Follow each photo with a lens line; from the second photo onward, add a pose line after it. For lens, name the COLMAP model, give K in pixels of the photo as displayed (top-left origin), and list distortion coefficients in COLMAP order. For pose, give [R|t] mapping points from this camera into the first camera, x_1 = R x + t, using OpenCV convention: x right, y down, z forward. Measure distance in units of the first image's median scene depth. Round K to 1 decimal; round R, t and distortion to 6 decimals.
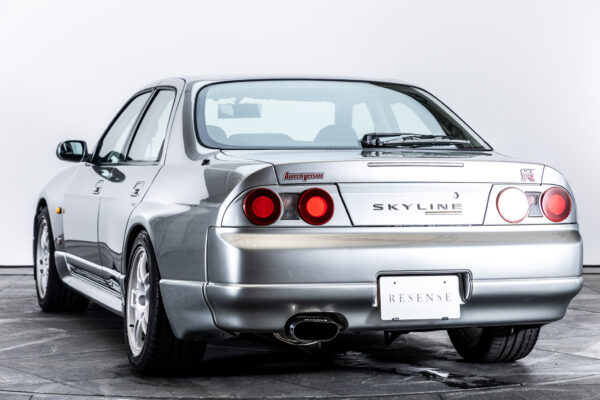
lens RADIAL K [[1627.8, 0, 300.0], [0, 1627.8, 200.0], [0, 0, 1]] dist [-0.008143, -0.604534]
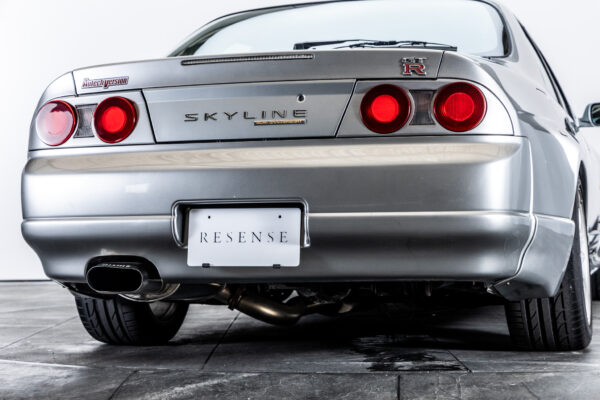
lens RADIAL K [[1282.0, 0, 300.0], [0, 1282.0, 200.0], [0, 0, 1]] dist [0.031711, 0.329815]
pose [[0.827935, -0.030139, -0.560014, 0.416813], [0.000474, 0.998592, -0.053042, 0.073259], [0.560824, 0.043650, 0.826784, 0.528765]]
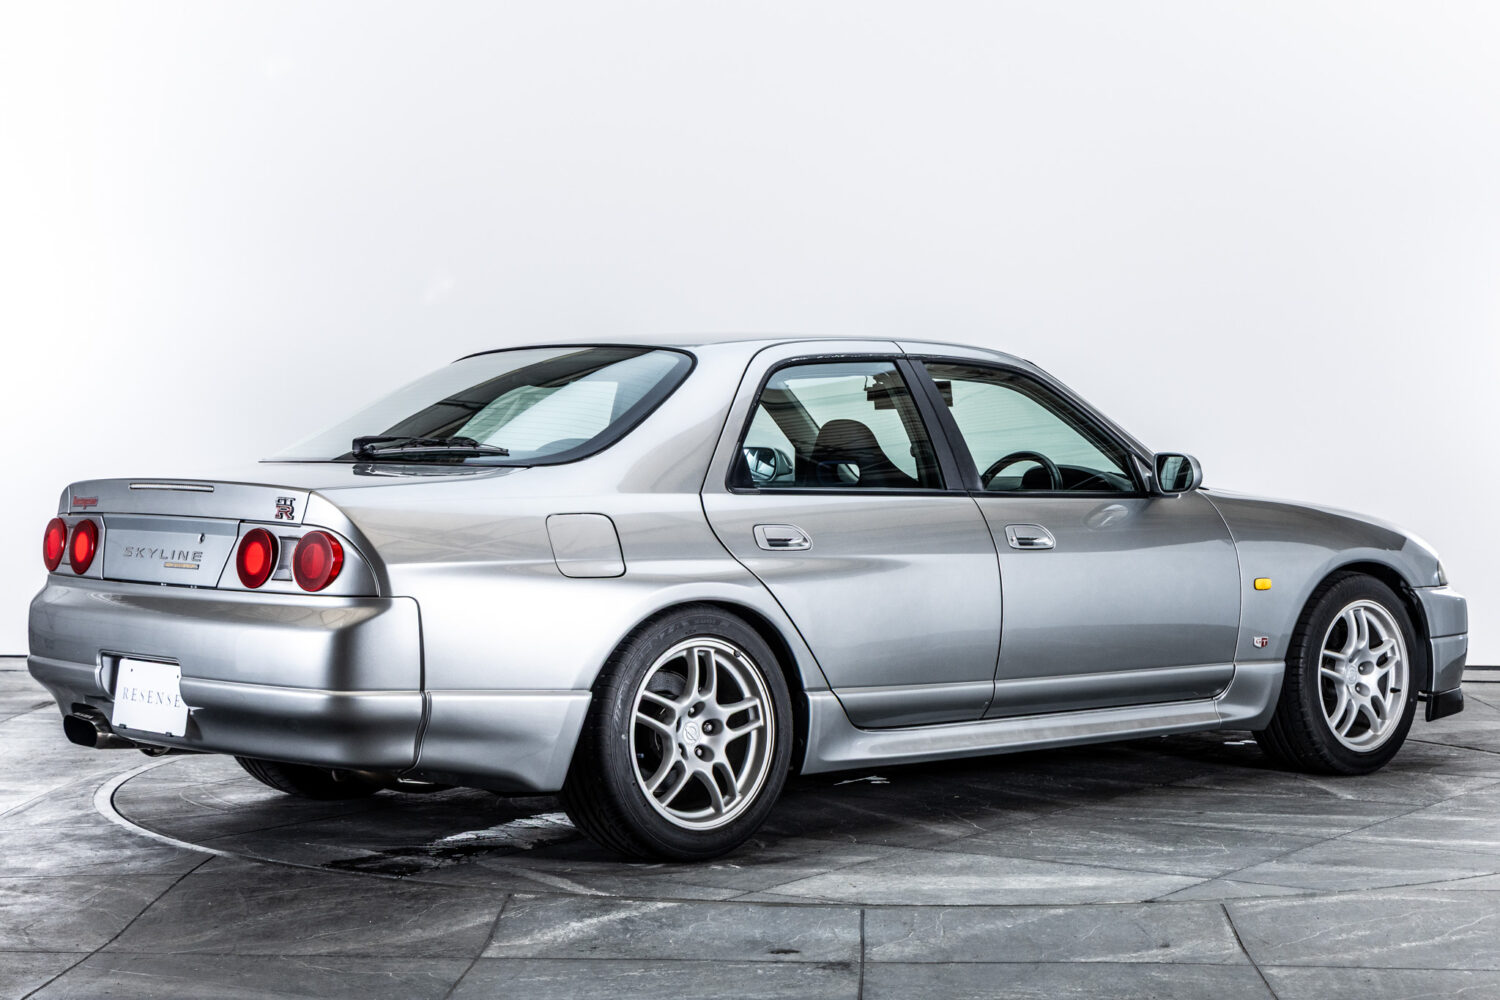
lens RADIAL K [[2926.3, 0, 750.0], [0, 2926.3, 500.0], [0, 0, 1]] dist [0.005211, 0.110407]
pose [[0.394332, 0.018080, -0.918790, 1.199960], [-0.032857, 0.999445, 0.005565, -0.030361], [0.918380, 0.027994, 0.394707, 0.754965]]
